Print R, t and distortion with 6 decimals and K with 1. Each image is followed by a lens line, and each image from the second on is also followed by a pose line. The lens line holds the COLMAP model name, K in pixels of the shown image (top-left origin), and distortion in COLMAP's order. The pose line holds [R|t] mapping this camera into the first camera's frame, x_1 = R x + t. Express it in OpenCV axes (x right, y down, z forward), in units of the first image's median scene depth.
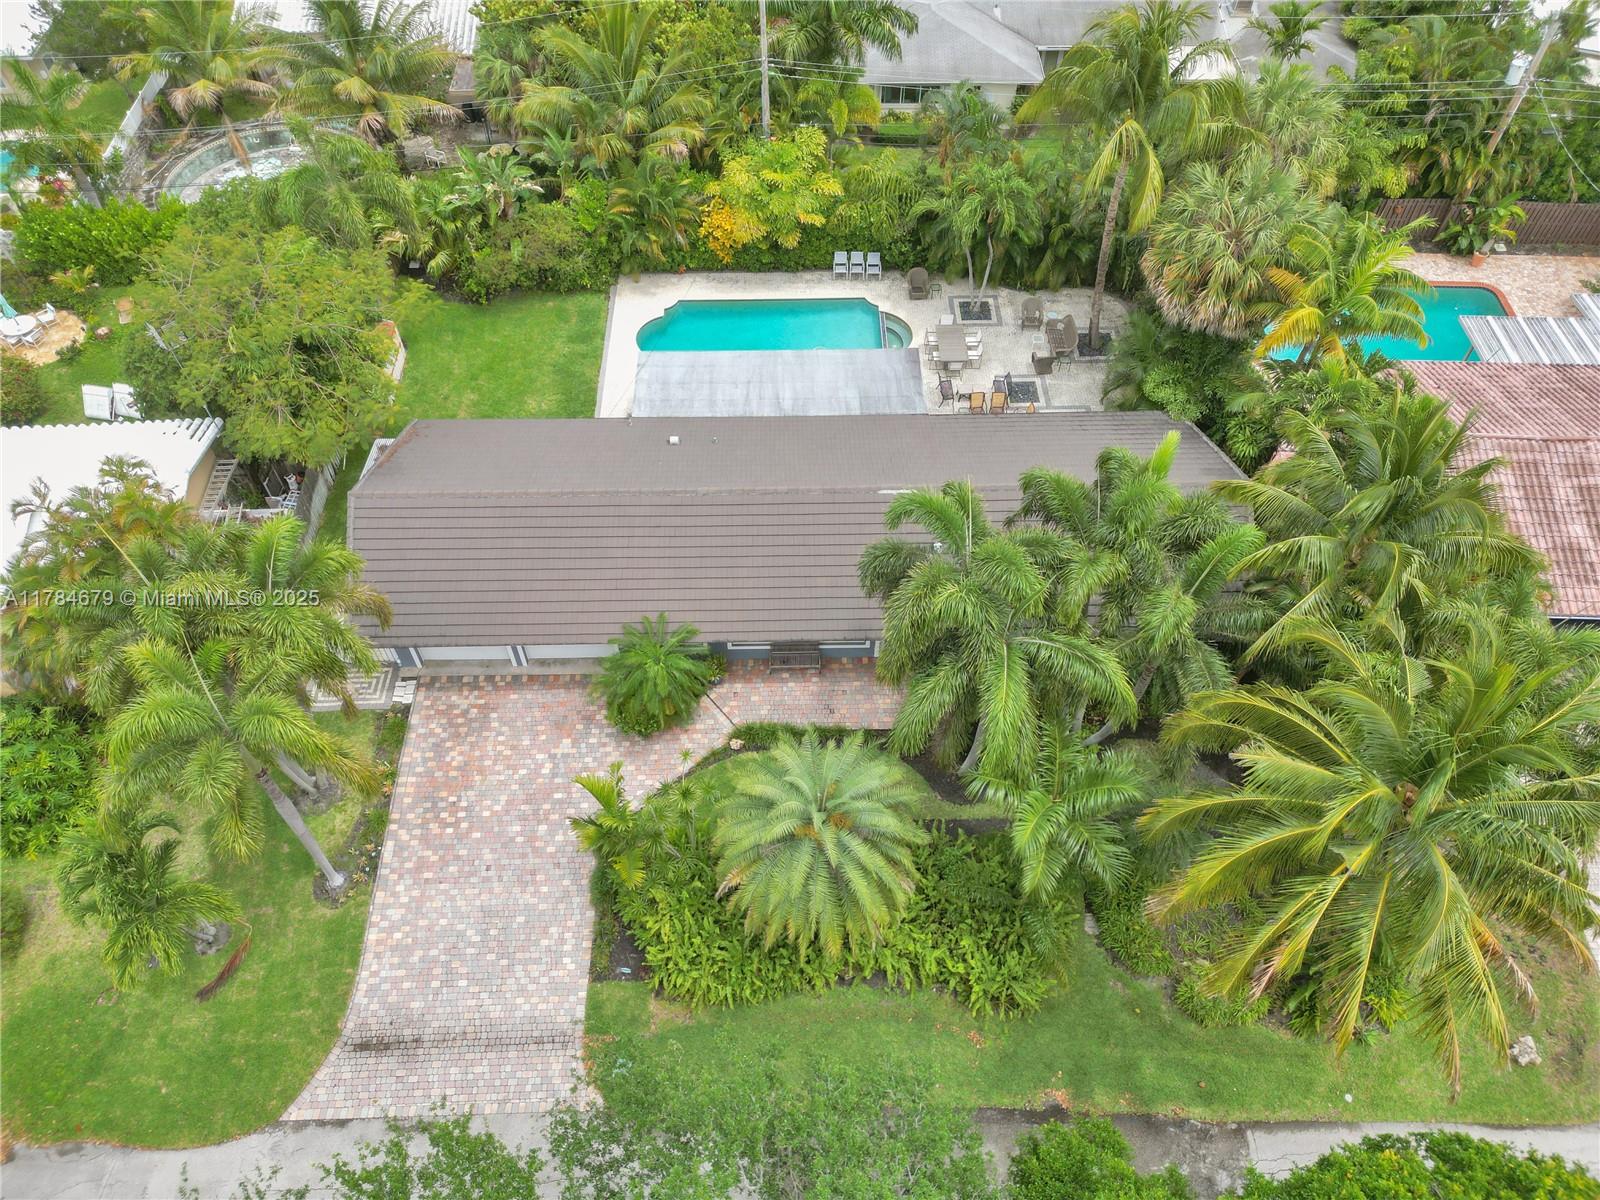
lens RADIAL K [[1135.6, 0, 796.3], [0, 1135.6, 594.8], [0, 0, 1]] dist [0.059878, -0.046969]
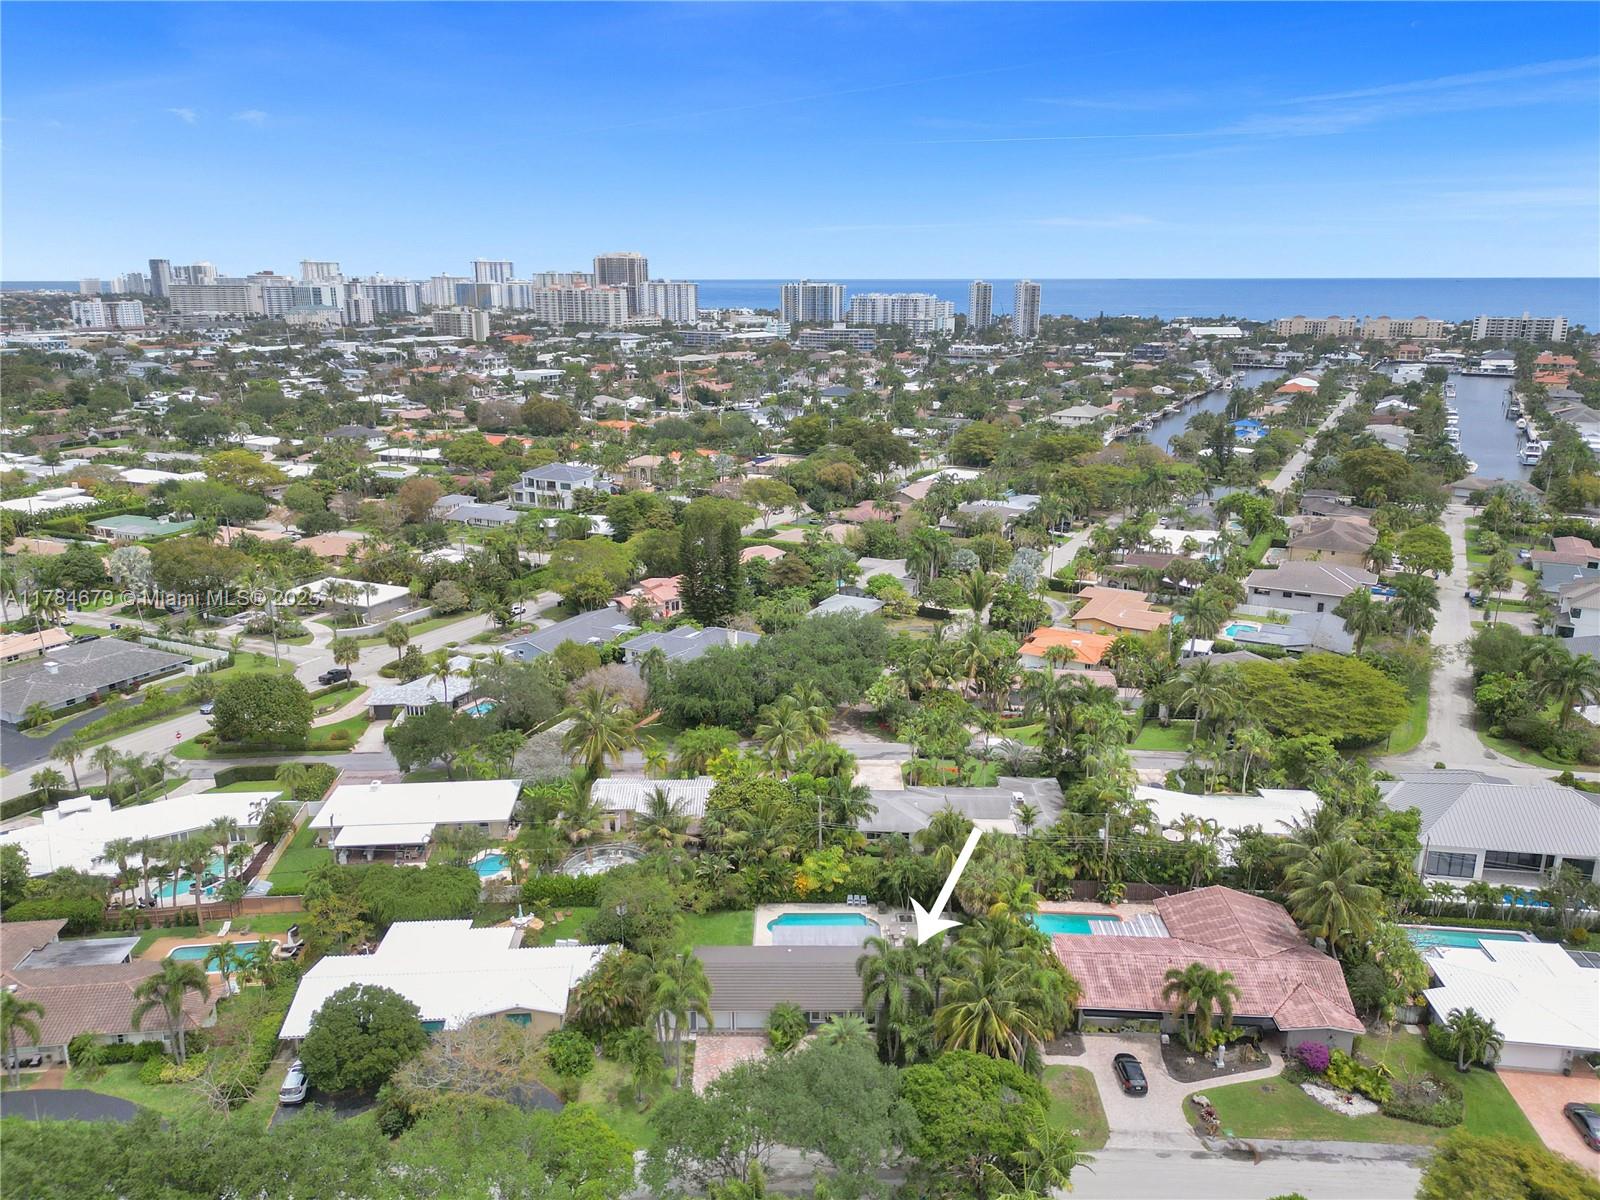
lens RADIAL K [[1158.8, 0, 796.1], [0, 1158.8, 599.2], [0, 0, 1]] dist [0.085715, -0.077410]
pose [[0.999834, 0.009106, -0.015753, -0.045004], [-0.016529, 0.816537, -0.577057, 0.651935], [0.007609, 0.577222, 0.816552, -1.465644]]
